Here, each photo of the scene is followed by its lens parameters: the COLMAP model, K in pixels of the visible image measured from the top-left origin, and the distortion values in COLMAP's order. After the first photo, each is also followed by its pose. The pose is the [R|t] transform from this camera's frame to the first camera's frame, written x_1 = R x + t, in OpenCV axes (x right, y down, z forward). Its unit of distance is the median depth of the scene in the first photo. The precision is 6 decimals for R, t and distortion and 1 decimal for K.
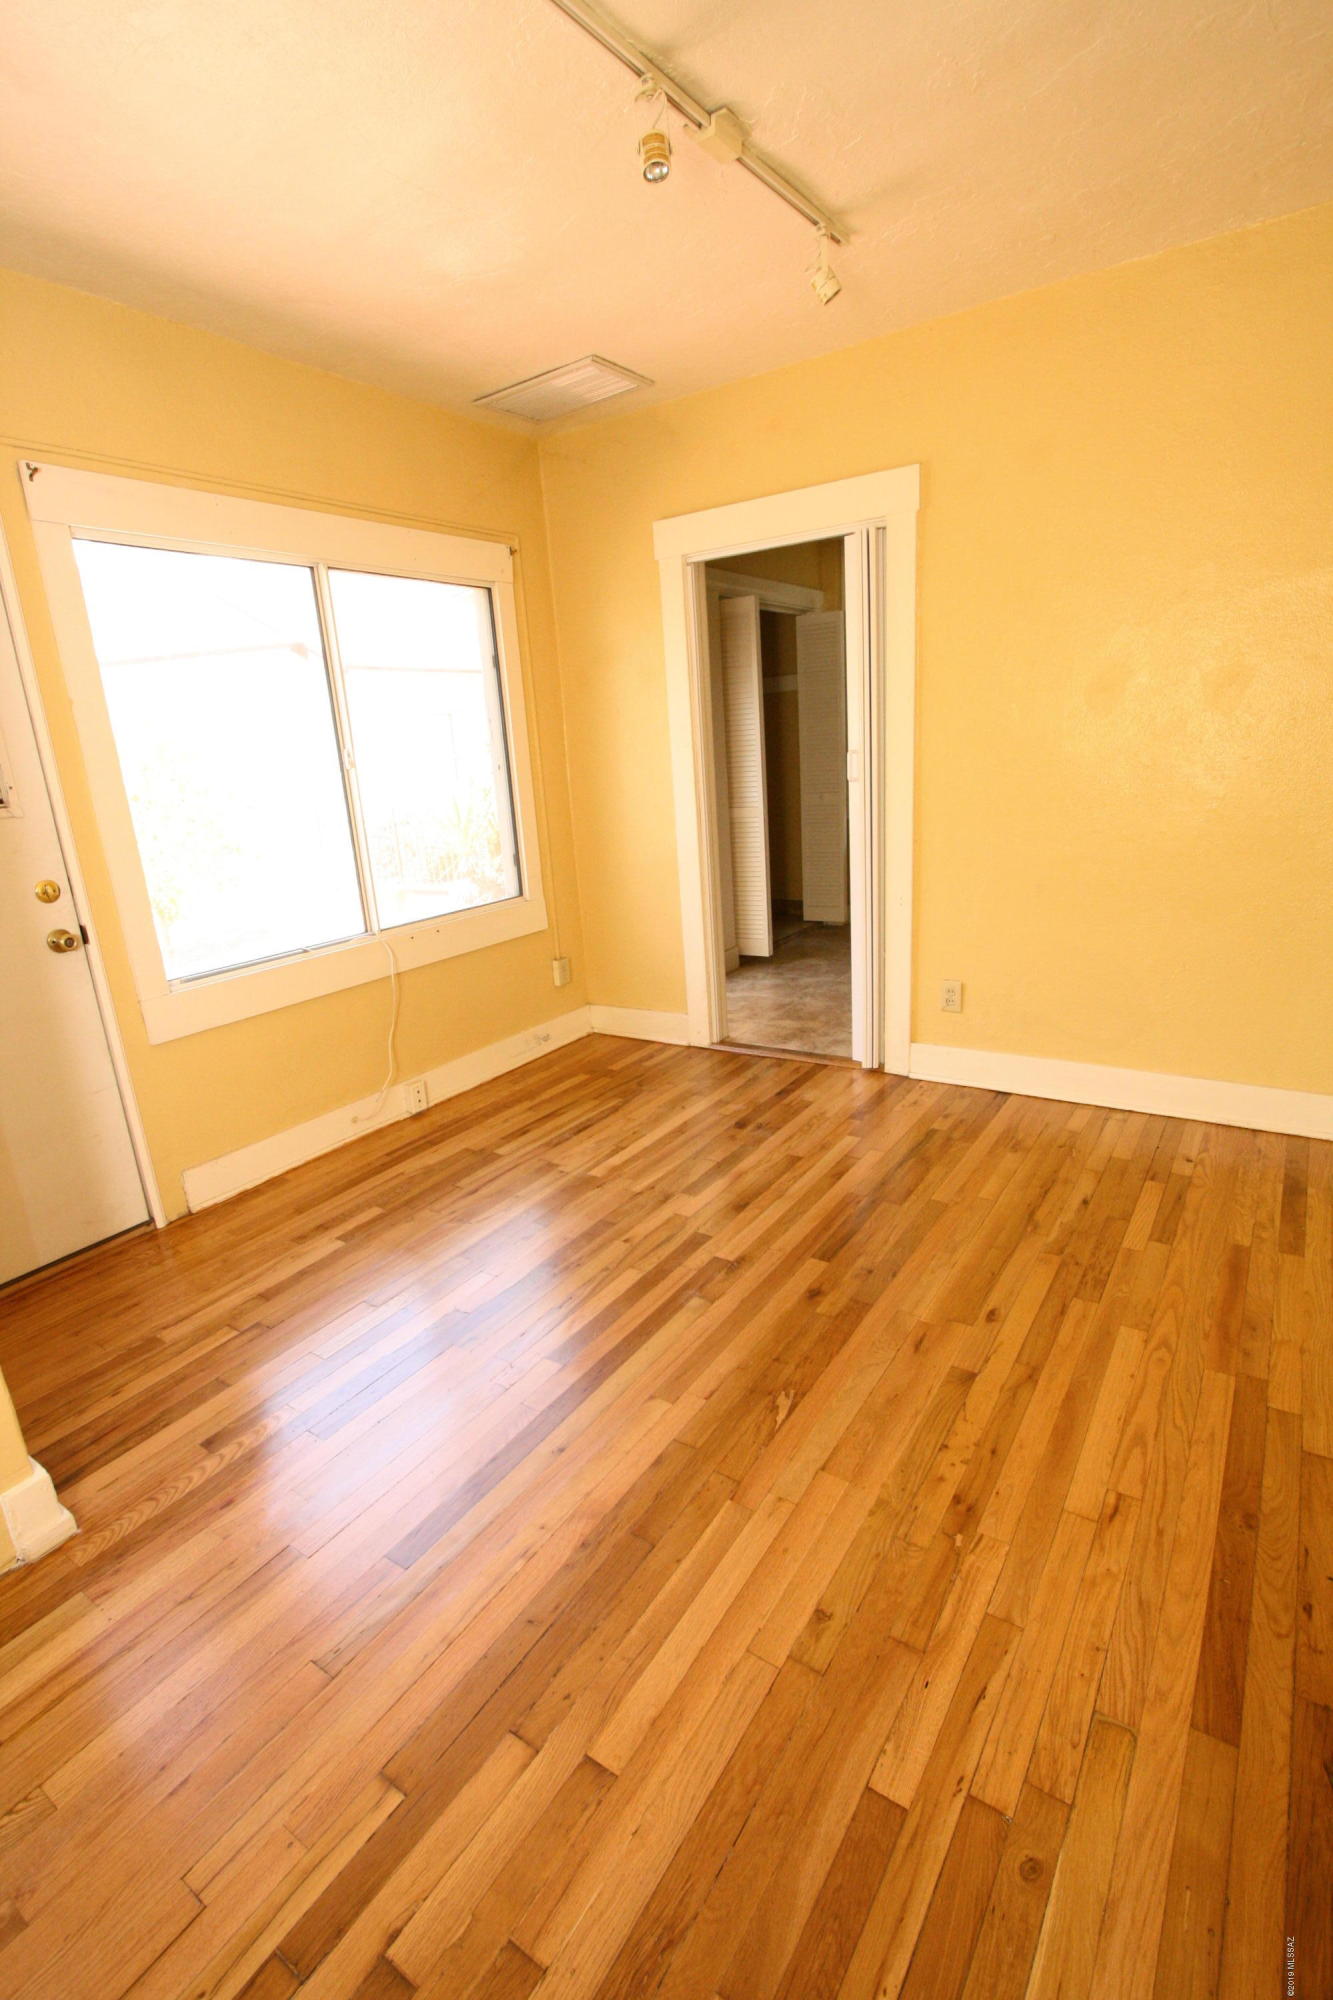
lens RADIAL K [[926.1, 0, 655.3], [0, 926.1, 1019.5], [0, 0, 1]] dist [-0.026022, 0.004574]
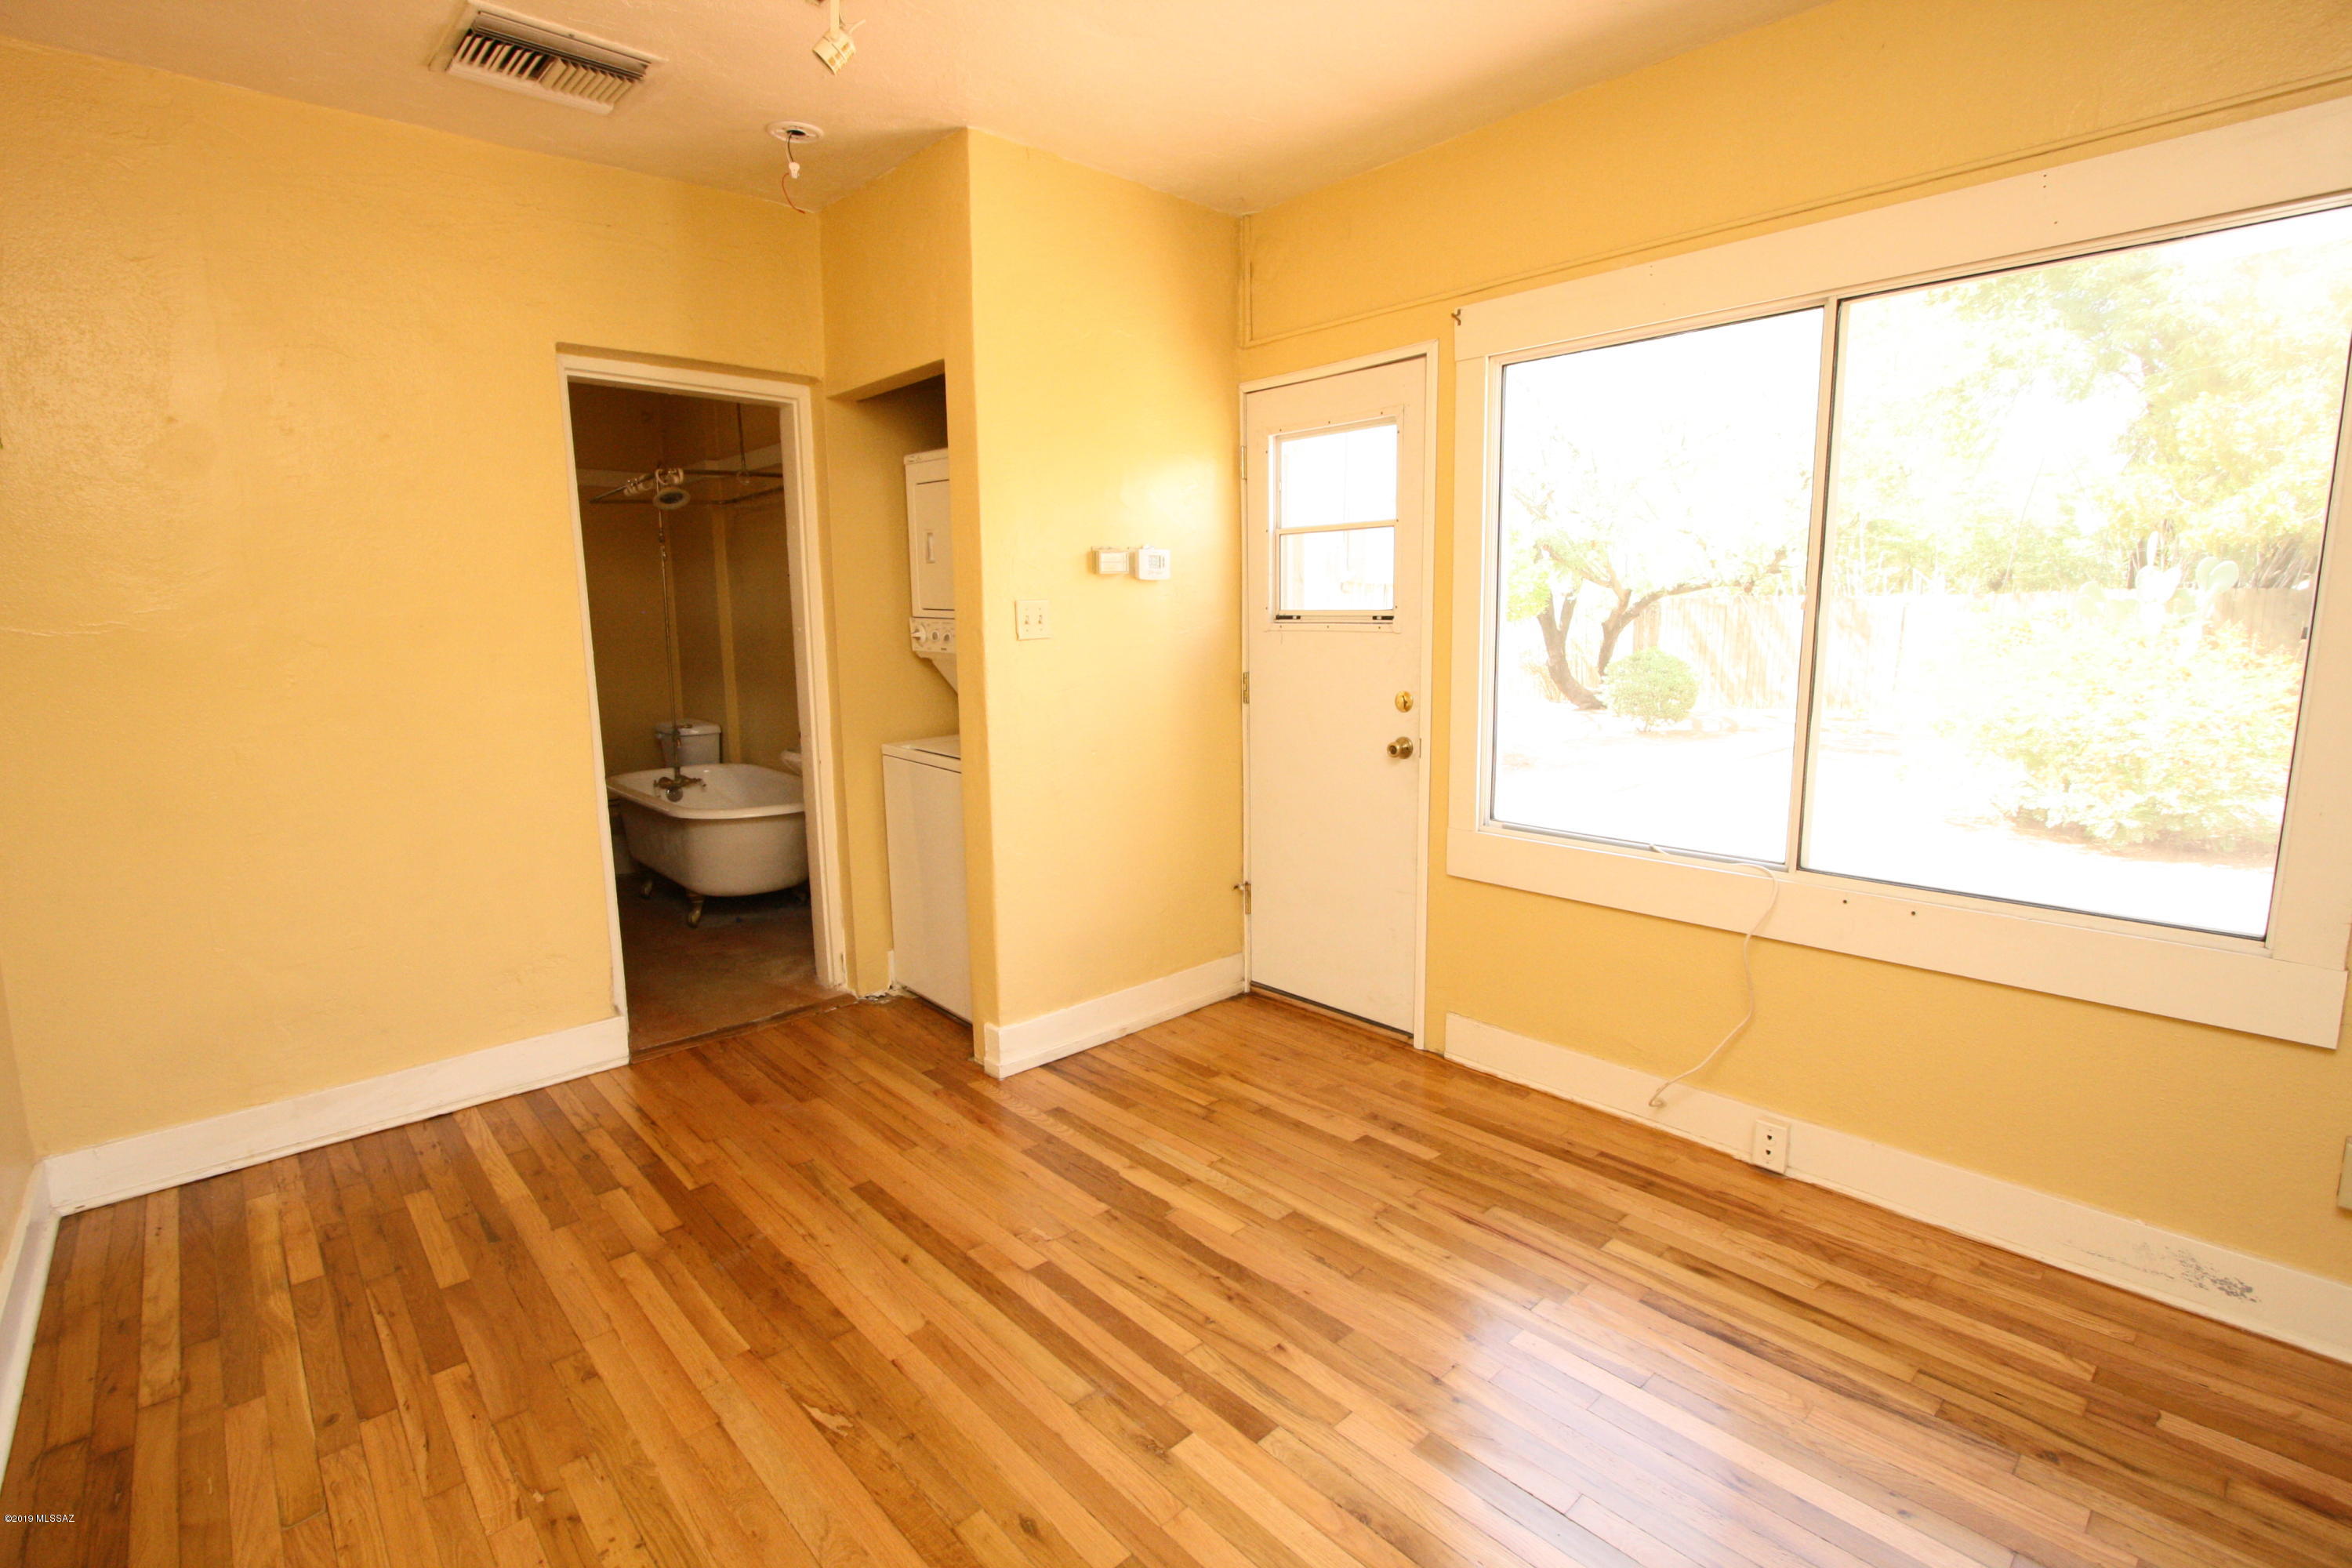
lens RADIAL K [[1089.1, 0, 1167.4], [0, 1089.1, 782.0], [0, 0, 1]] dist [-0.026022, 0.004574]
pose [[-0.226213, 0.221737, -0.948504, 0.580568], [-0.249371, 0.928113, 0.276444, -0.302071], [0.941617, 0.299065, -0.154657, 0.859650]]
